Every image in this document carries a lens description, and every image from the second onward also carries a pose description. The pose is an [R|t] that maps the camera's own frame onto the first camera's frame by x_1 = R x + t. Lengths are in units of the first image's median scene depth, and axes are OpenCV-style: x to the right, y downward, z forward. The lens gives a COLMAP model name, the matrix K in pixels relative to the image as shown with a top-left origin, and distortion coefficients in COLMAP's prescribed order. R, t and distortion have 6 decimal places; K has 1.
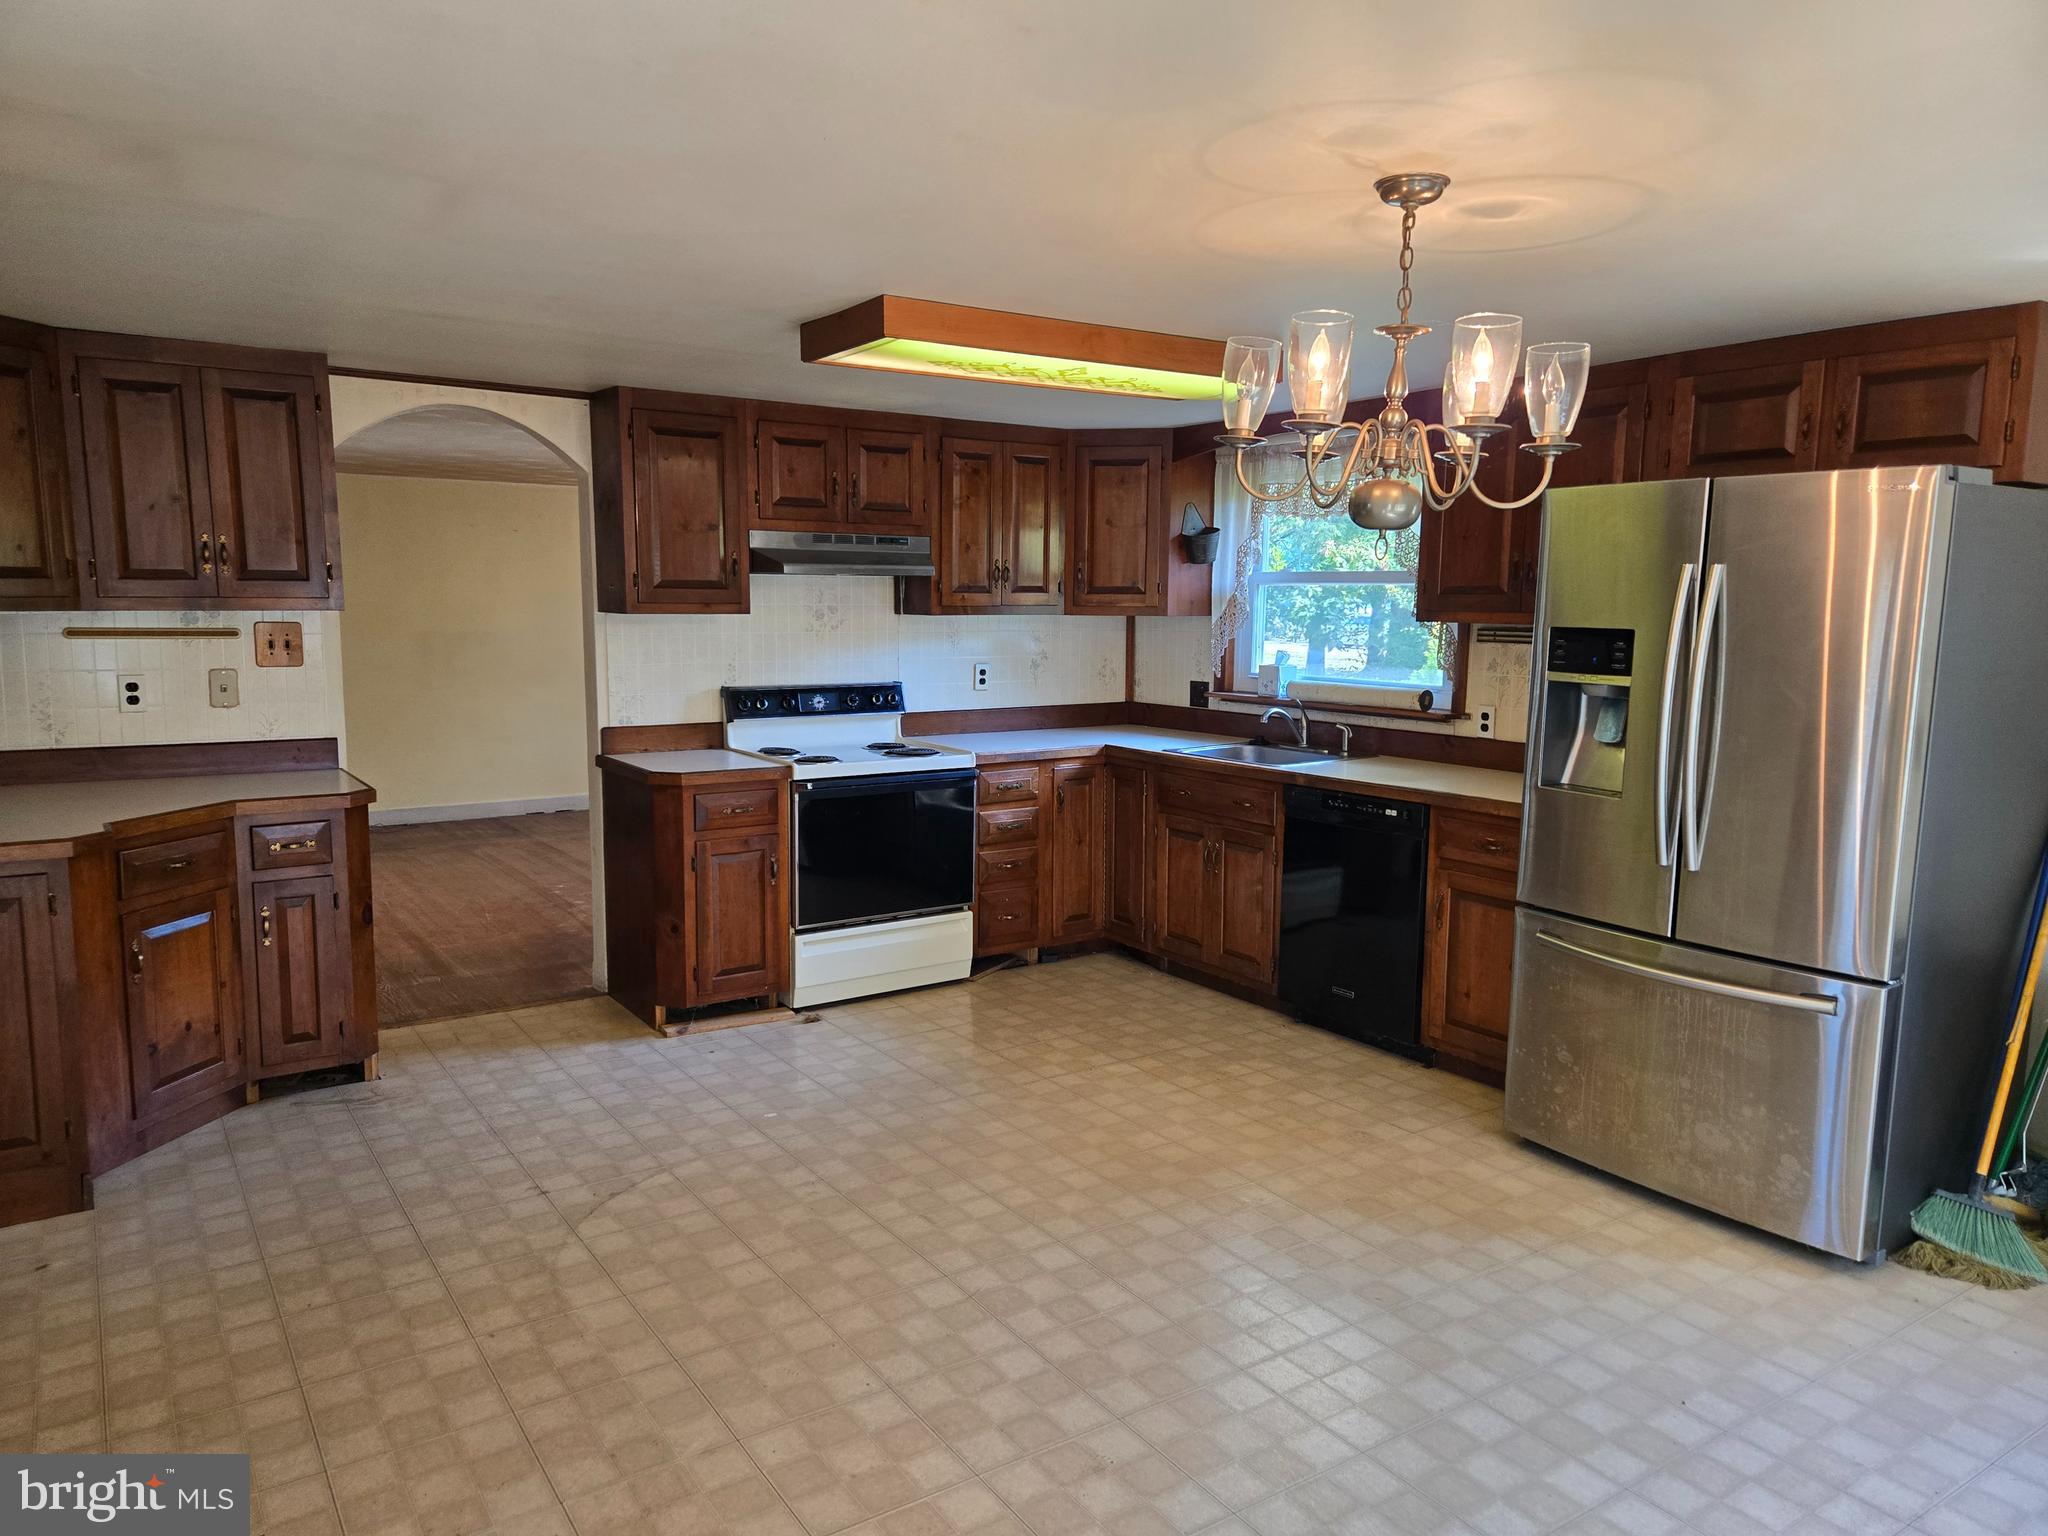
lens RADIAL K [[1360.7, 0, 1015.0], [0, 1360.7, 788.7], [0, 0, 1]] dist [0.051900, -0.032921]
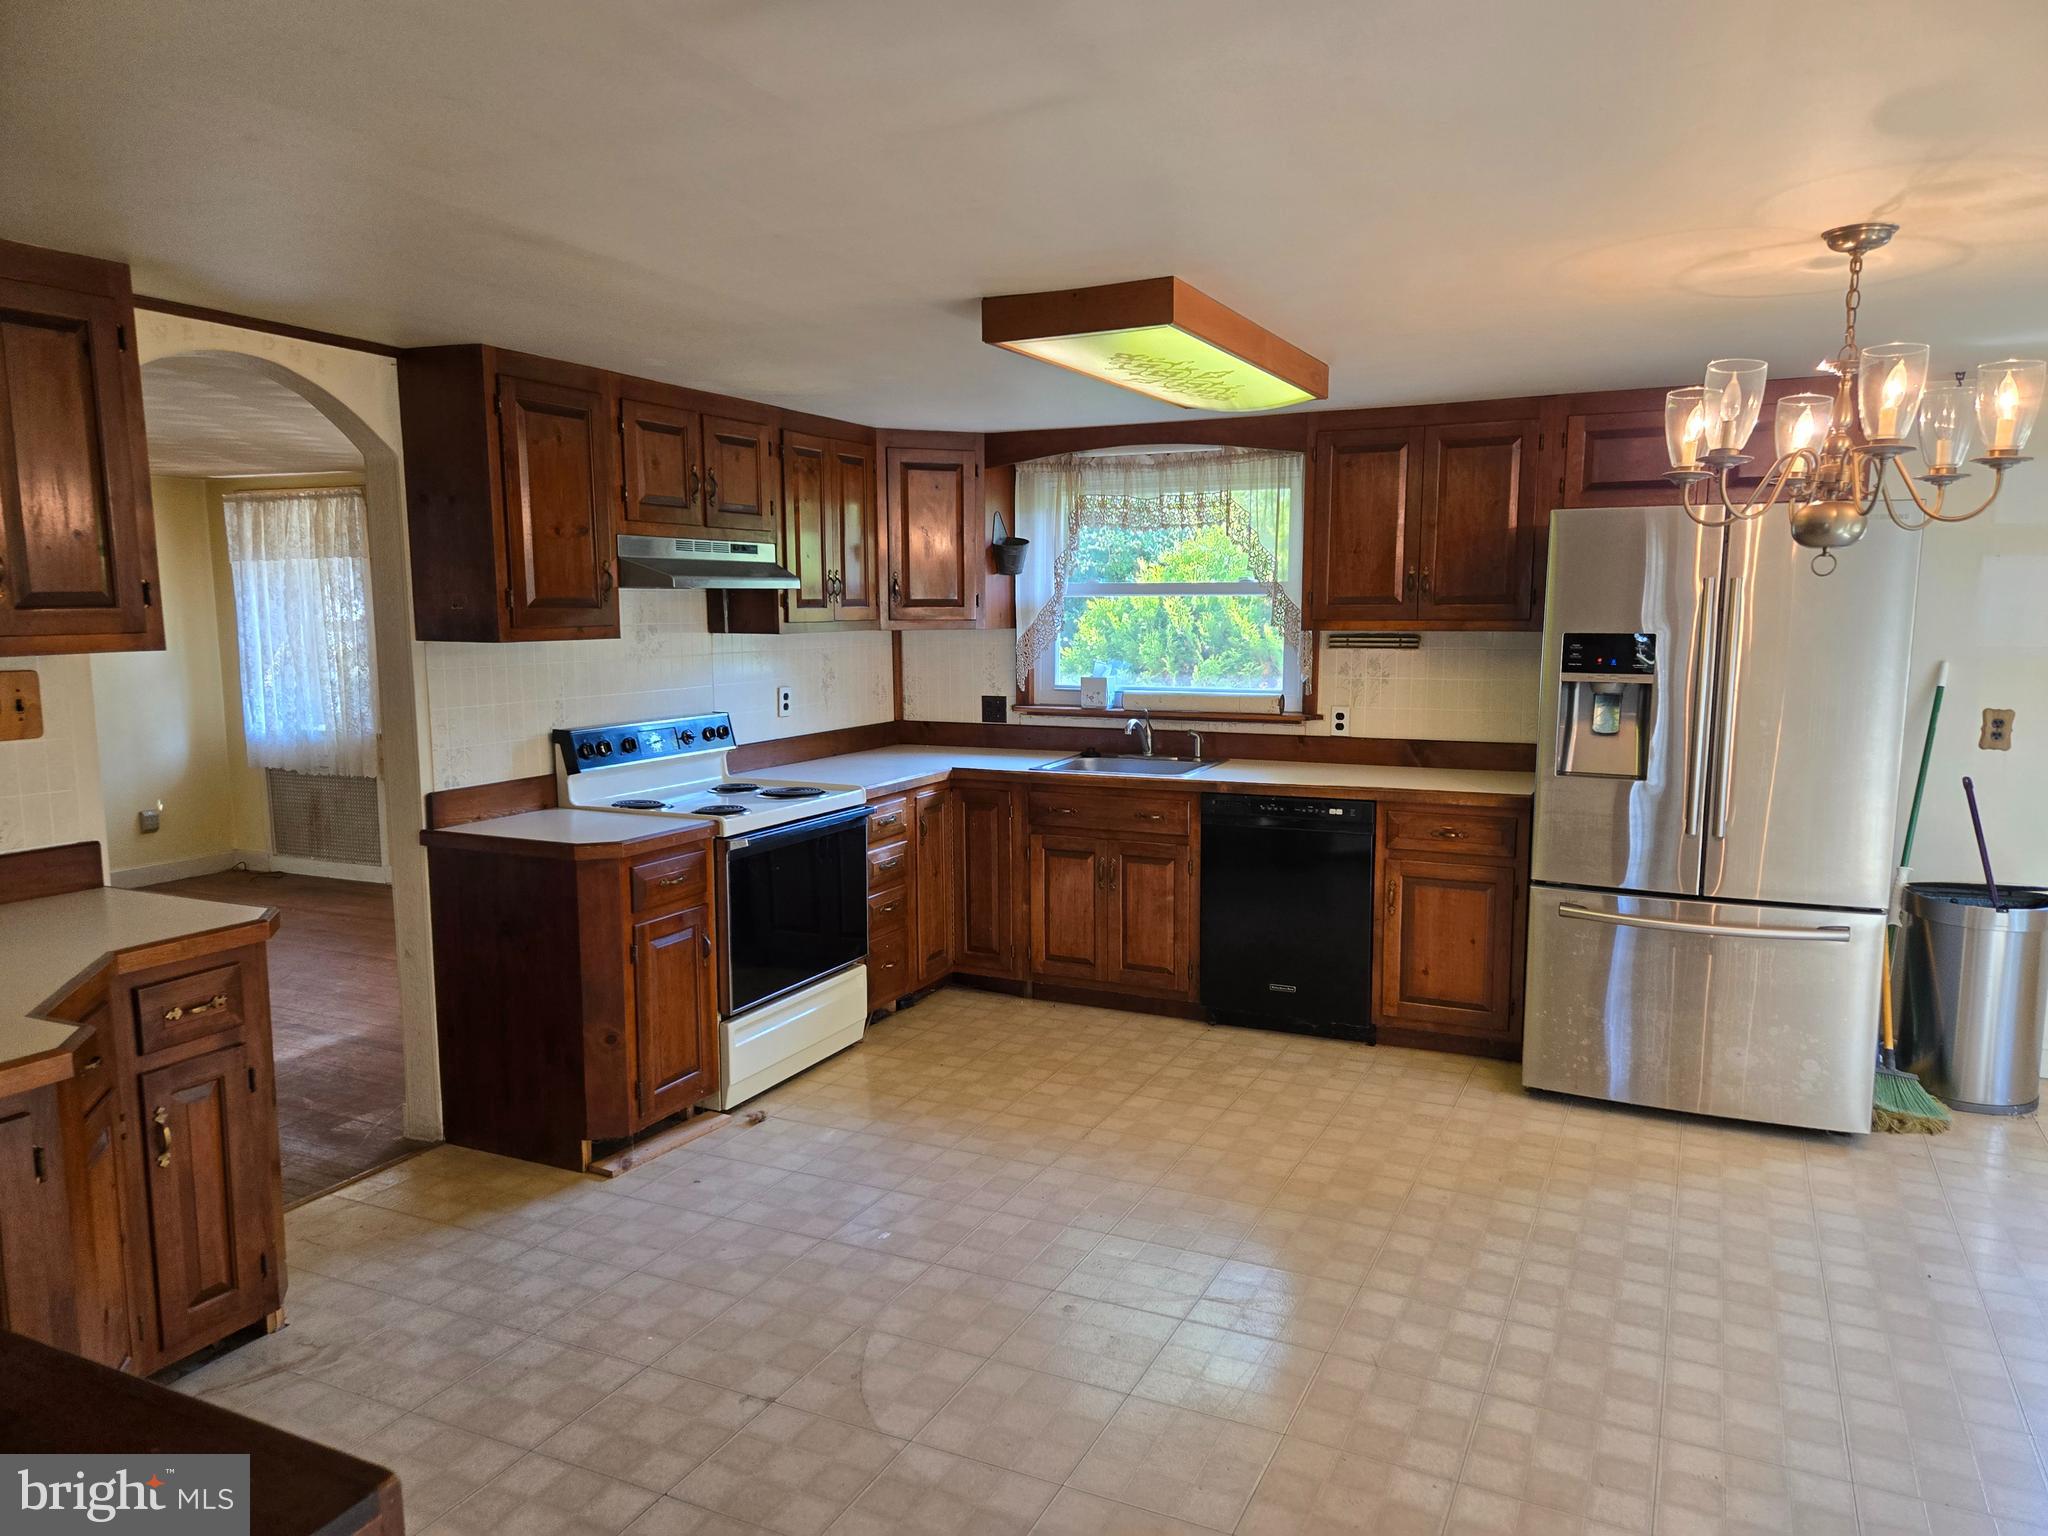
lens RADIAL K [[1360.7, 0, 1088.7], [0, 1360.7, 799.8], [0, 0, 1]] dist [0.051900, -0.032921]
pose [[0.864655, -0.084508, 0.495207, -0.481949], [0.082349, 0.996258, 0.026228, -0.041213], [-0.495571, 0.018102, 0.868379, 0.210893]]
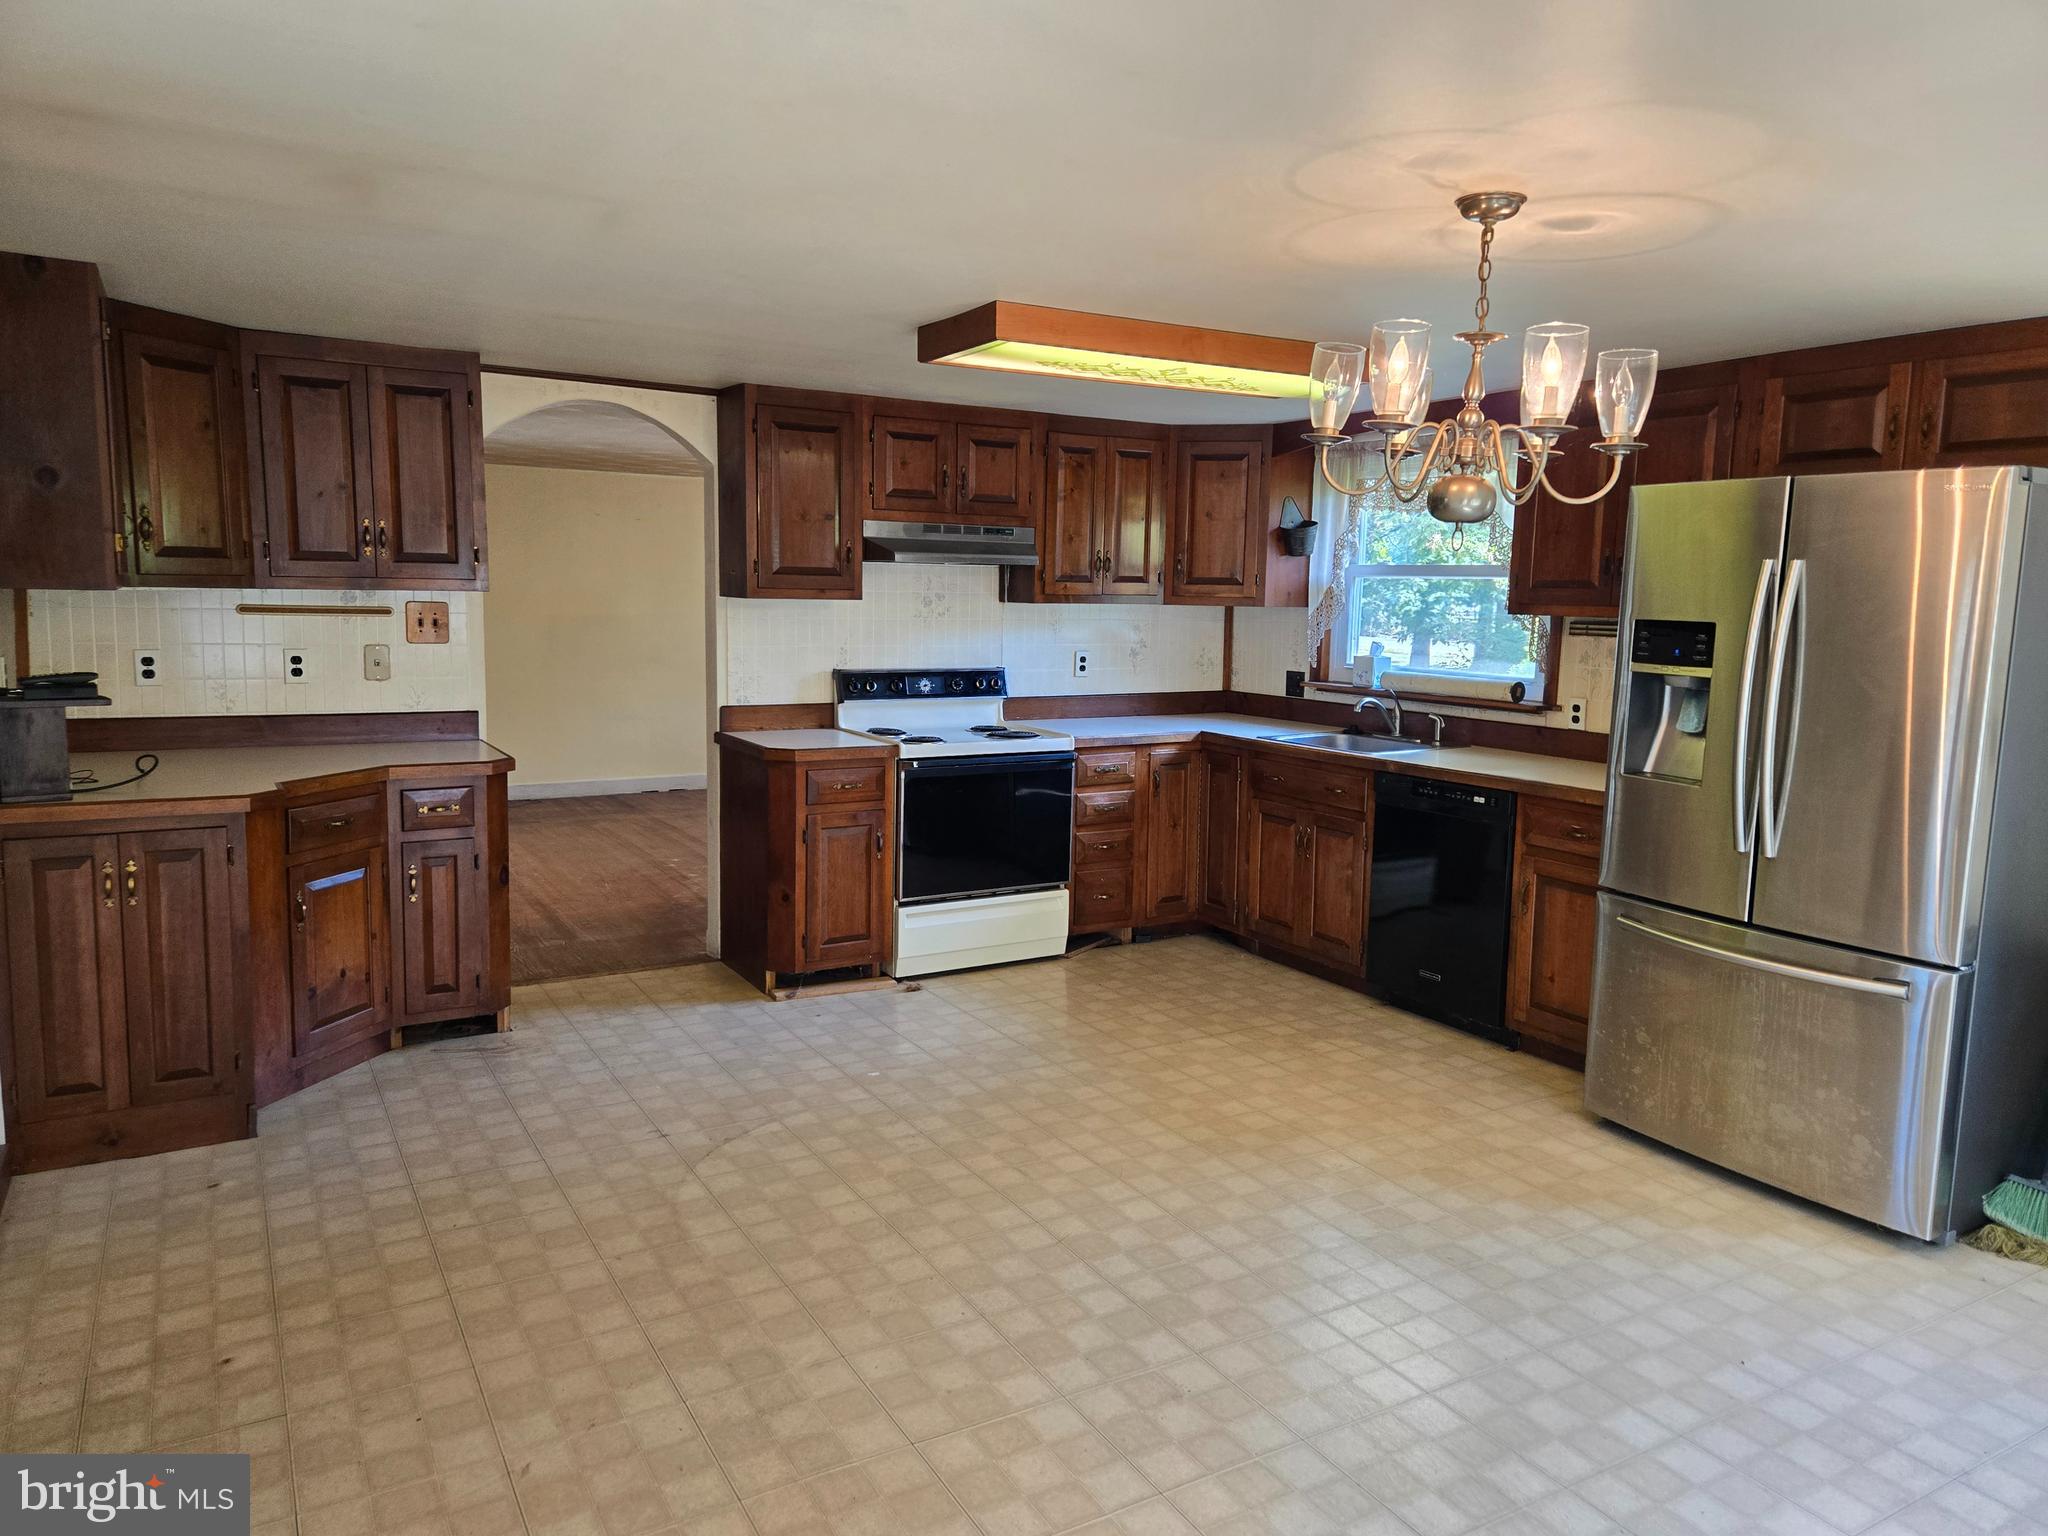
lens RADIAL K [[1360.7, 0, 1045.8], [0, 1360.7, 767.0], [0, 0, 1]] dist [0.051900, -0.032921]
pose [[0.998548, 0.017985, -0.050773, 0.002833], [-0.018510, 0.999780, -0.009900, 0.010621], [0.050584, 0.010825, 0.998661, -0.048495]]
